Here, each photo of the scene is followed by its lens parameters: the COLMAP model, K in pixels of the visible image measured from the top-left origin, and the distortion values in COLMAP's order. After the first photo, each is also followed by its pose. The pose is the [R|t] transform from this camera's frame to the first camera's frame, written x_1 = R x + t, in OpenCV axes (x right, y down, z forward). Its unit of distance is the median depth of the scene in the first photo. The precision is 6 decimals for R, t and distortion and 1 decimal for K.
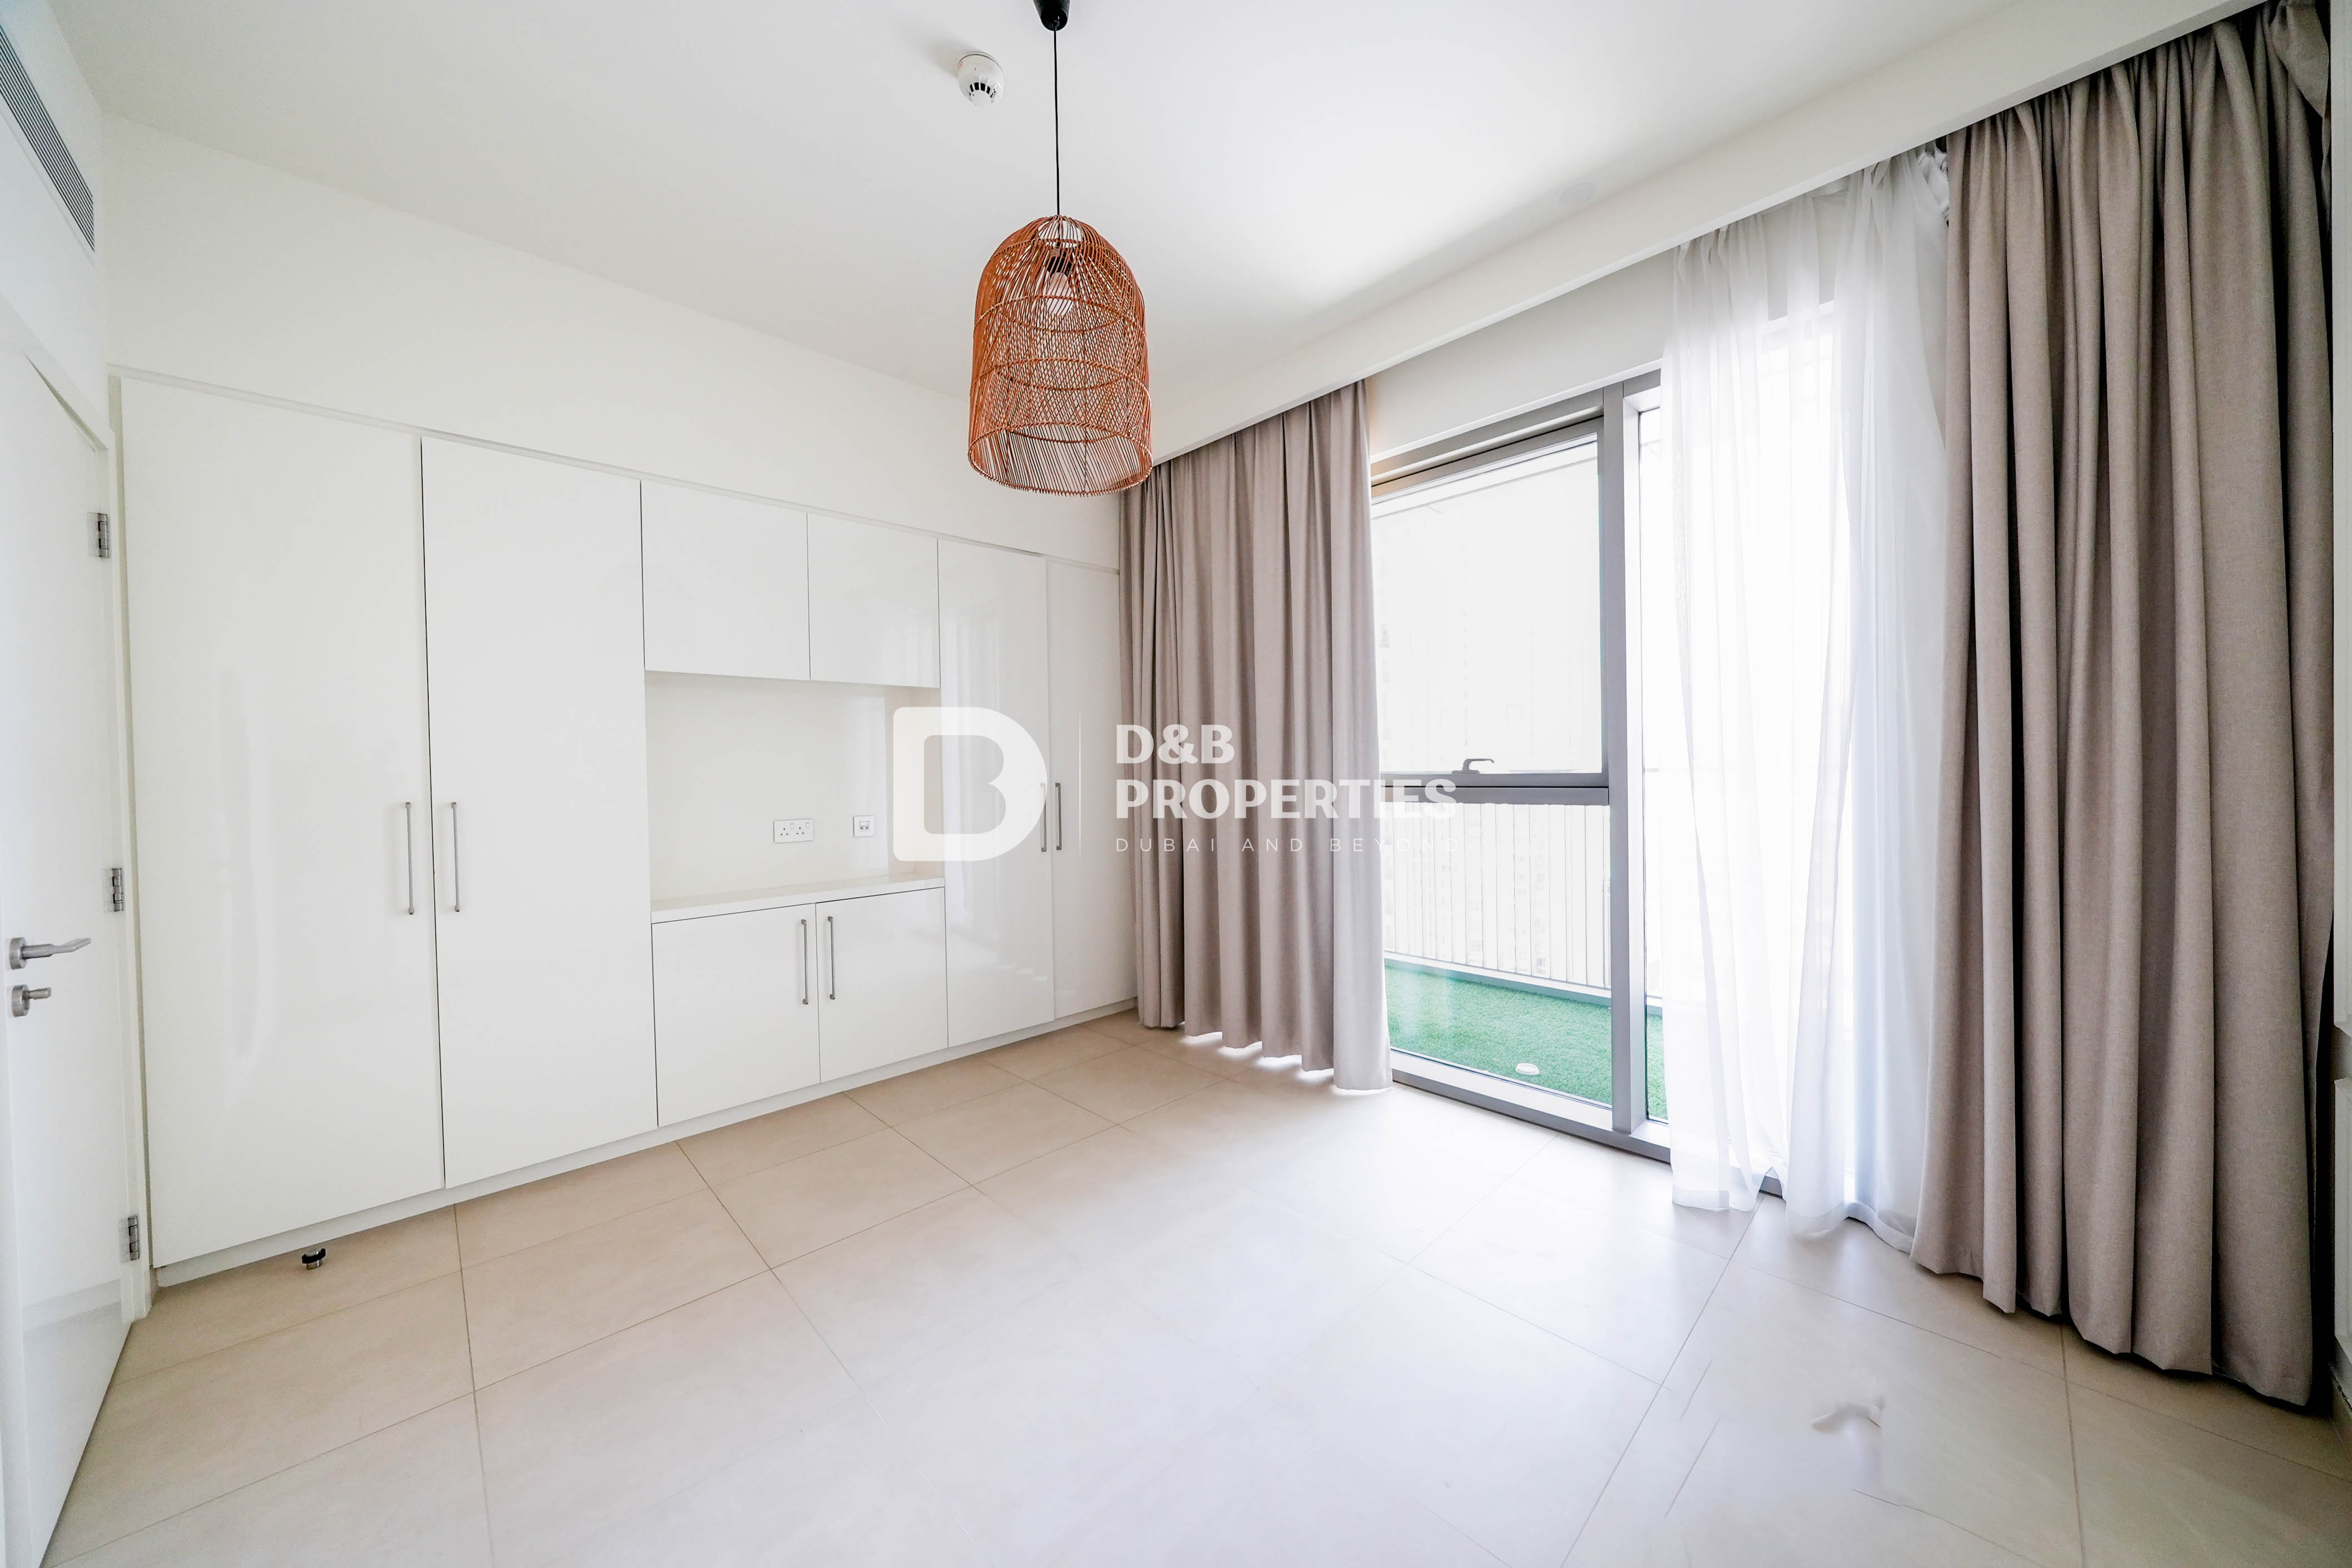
lens RADIAL K [[807.2, 0, 1183.6], [0, 807.2, 777.6], [0, 0, 1]] dist [-0.002997, 0.000064]
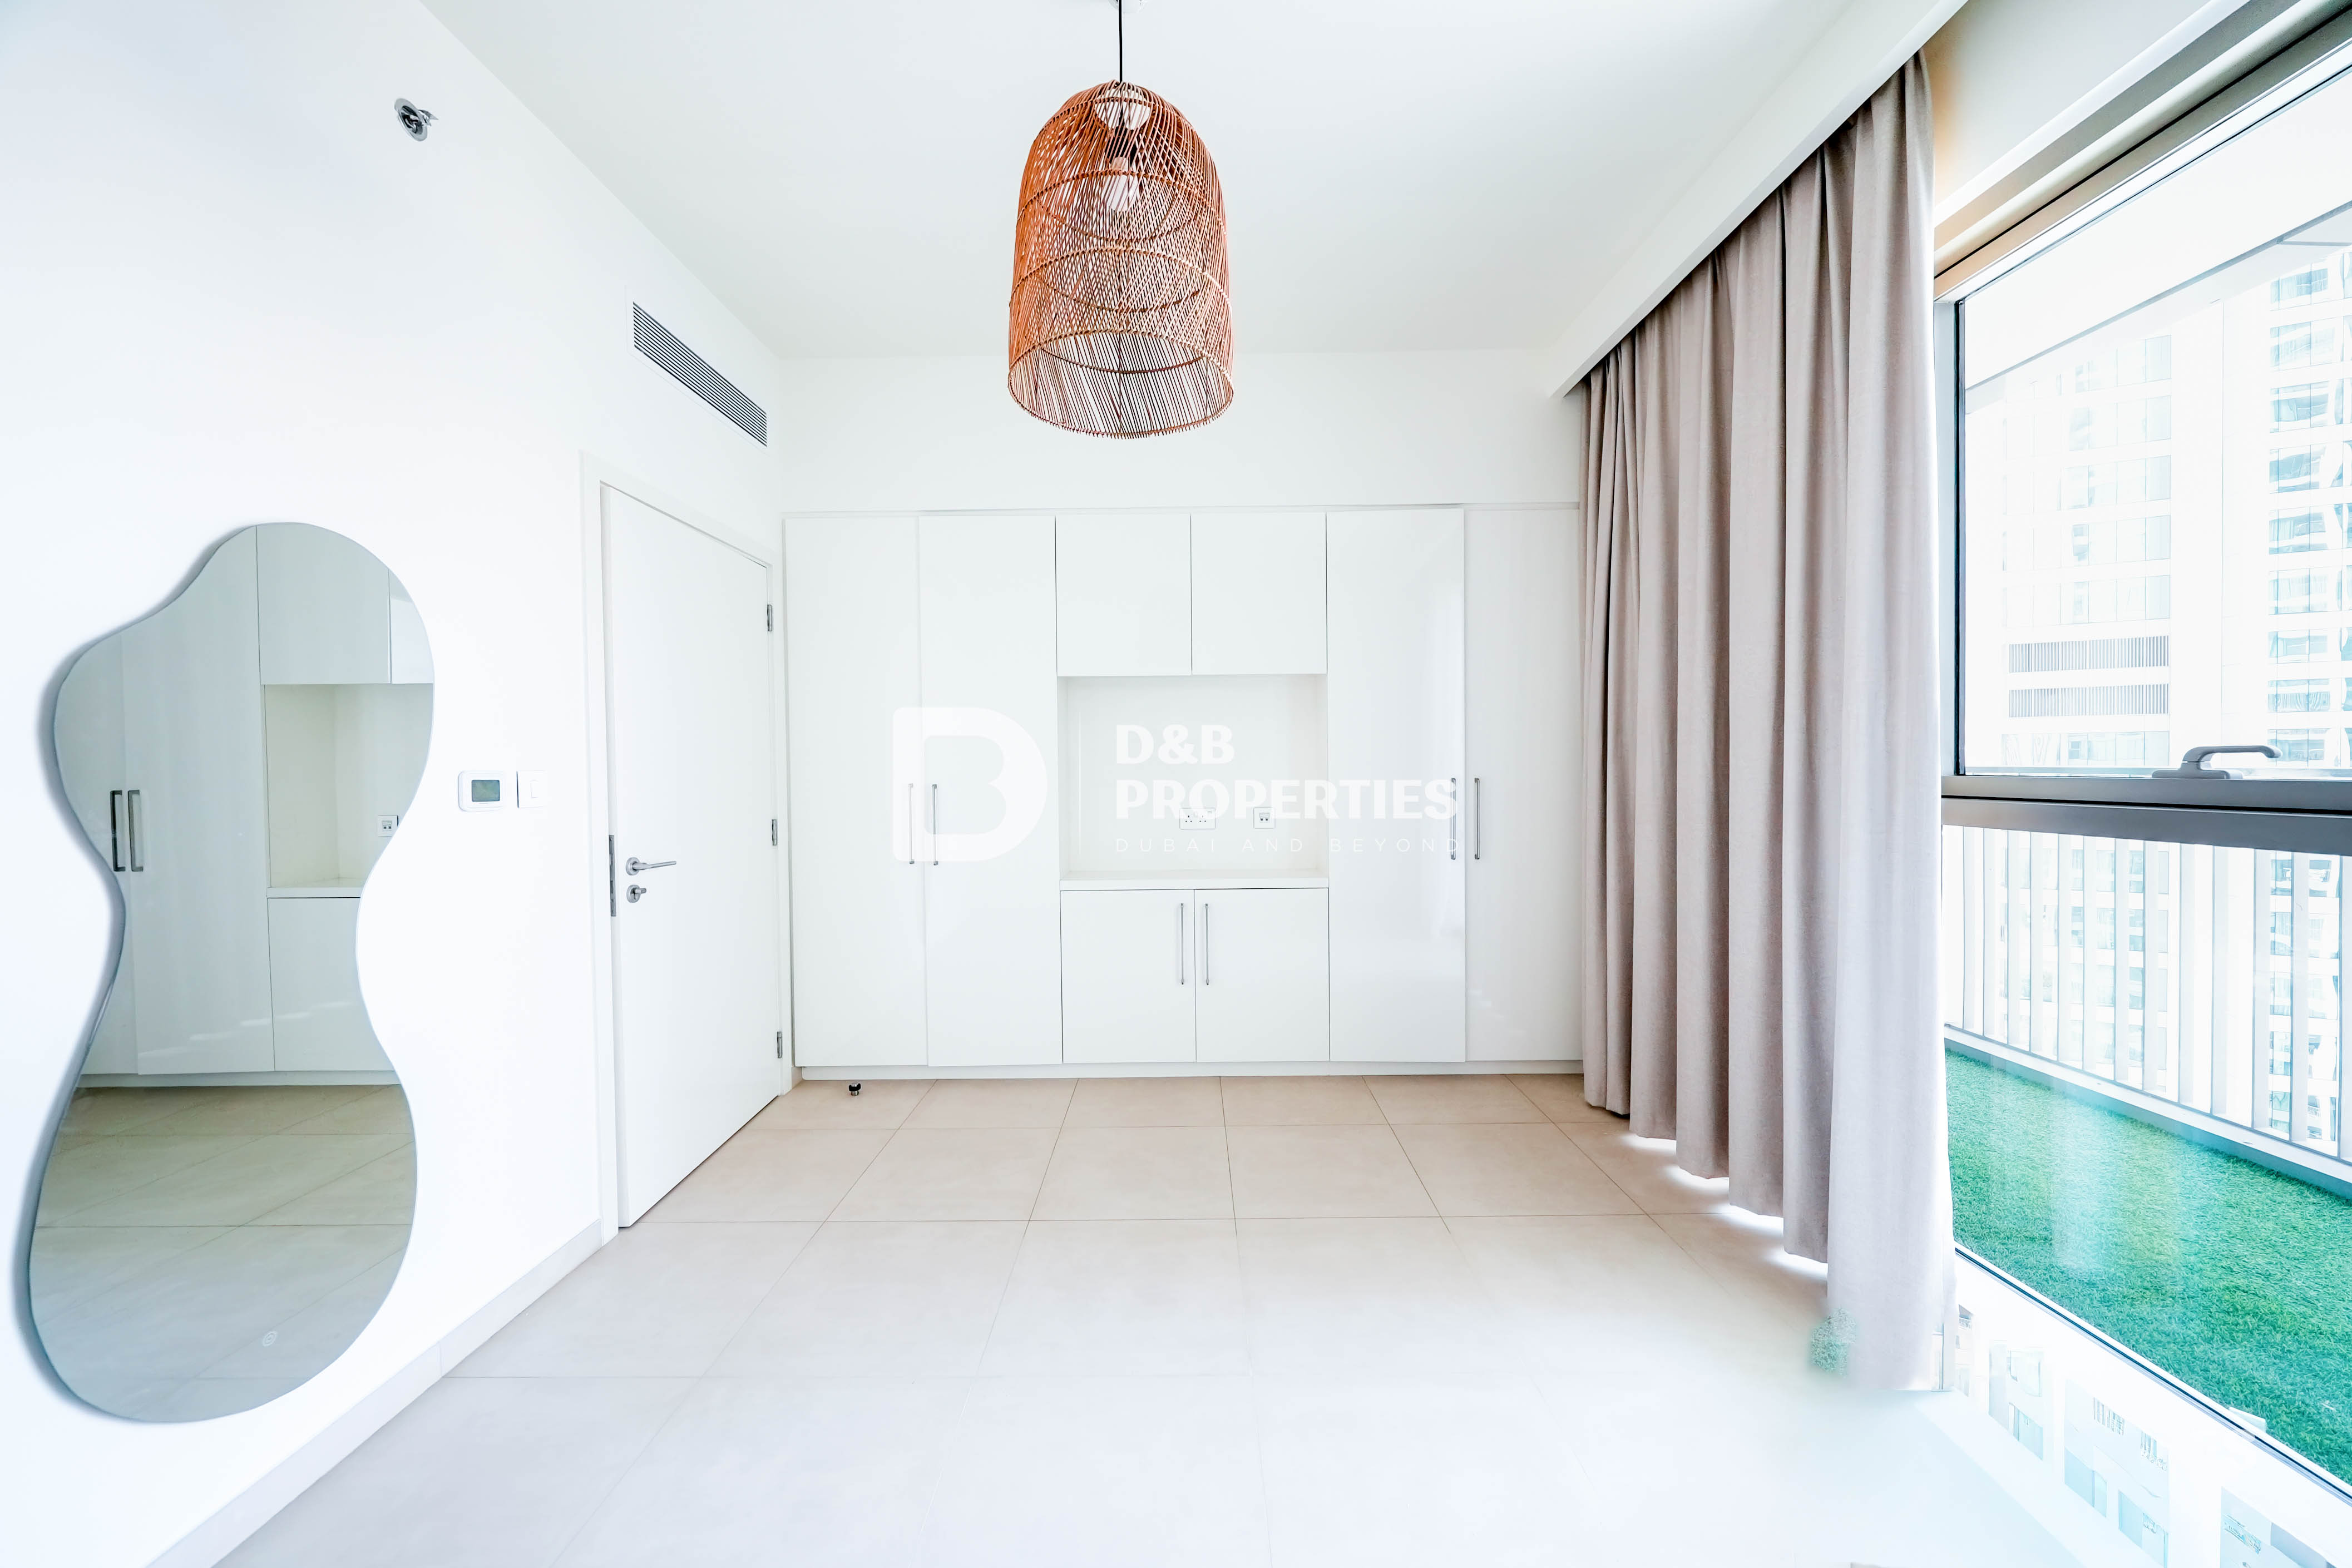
lens RADIAL K [[807.4, 0, 1176.0], [0, 807.4, 784.0], [0, 0, 1]] dist [-0.000213, 0.000003]
pose [[0.711564, 0.025782, -0.702148, 0.273912], [-0.010670, 0.999608, 0.025891, -0.007820], [0.702540, -0.010931, 0.711560, 0.260285]]
